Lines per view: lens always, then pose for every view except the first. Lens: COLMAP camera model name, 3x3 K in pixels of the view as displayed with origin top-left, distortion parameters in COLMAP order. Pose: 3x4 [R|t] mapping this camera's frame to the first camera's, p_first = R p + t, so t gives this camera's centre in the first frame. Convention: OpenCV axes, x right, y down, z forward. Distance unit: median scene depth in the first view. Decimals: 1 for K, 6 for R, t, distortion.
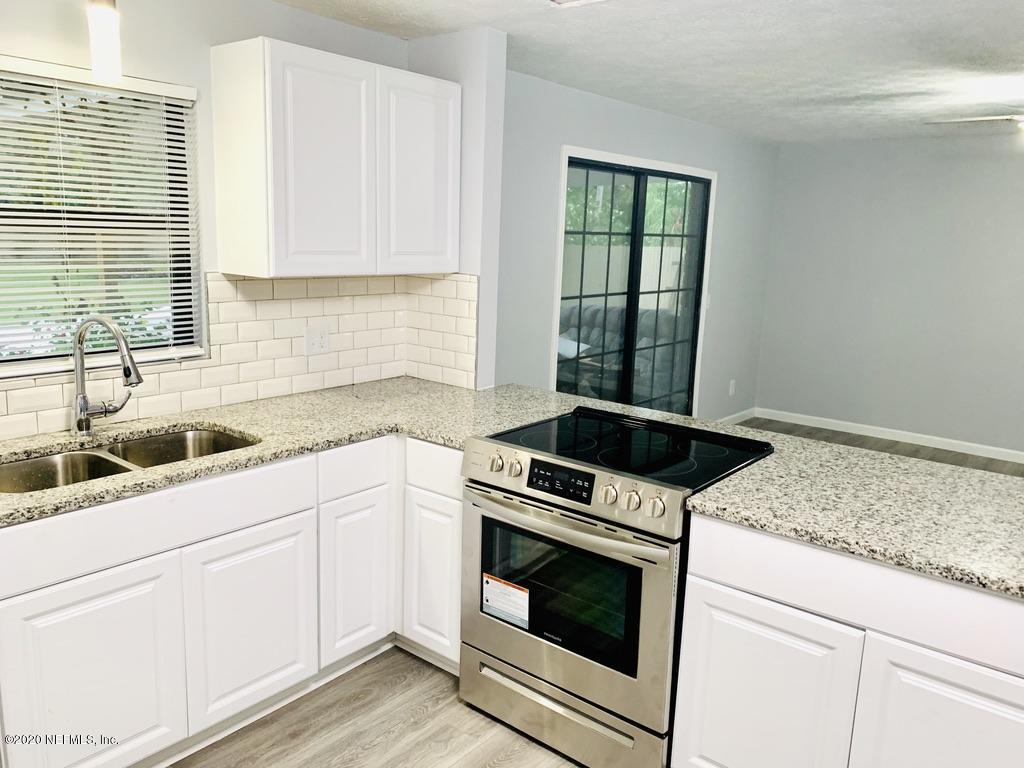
lens RADIAL K [[752.6, 0, 512.0], [0, 752.6, 372.6], [0, 0, 1]] dist [0.043502, -0.218712]
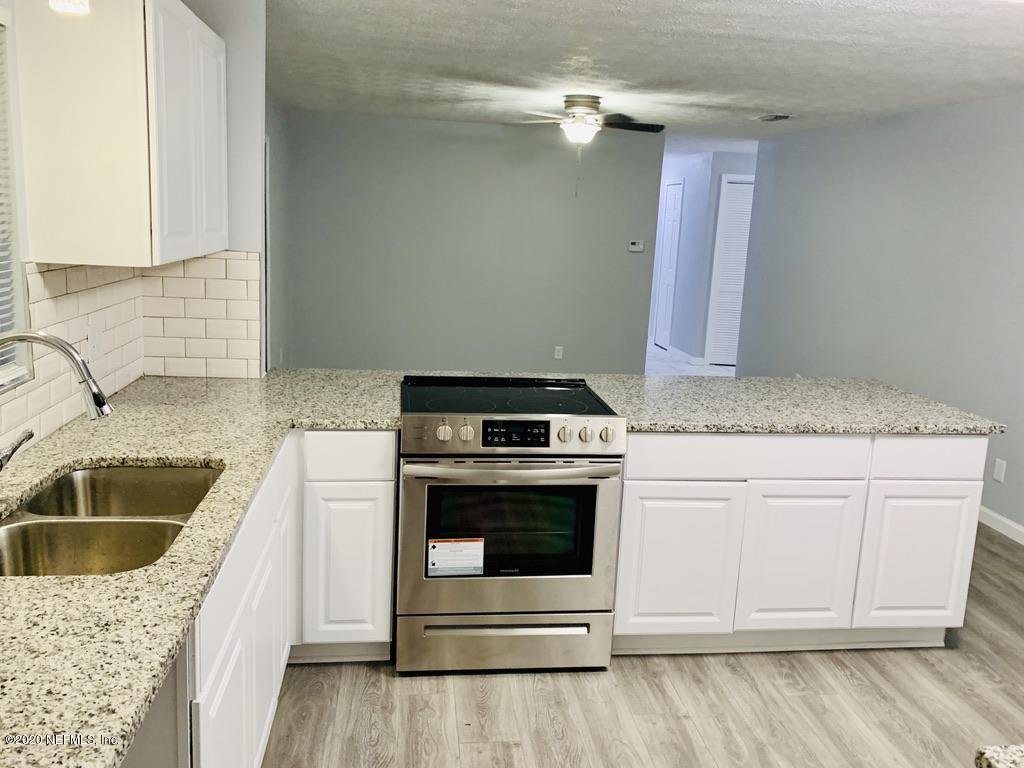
lens RADIAL K [[825.3, 0, 512.0], [0, 825.3, 384.0], [0, 0, 1]] dist [0.010078, 0.001578]
pose [[0.696118, -0.143210, 0.703499, -0.758751], [0.105869, 0.989666, 0.096707, -0.049966], [-0.710078, 0.007160, 0.704086, 0.107880]]
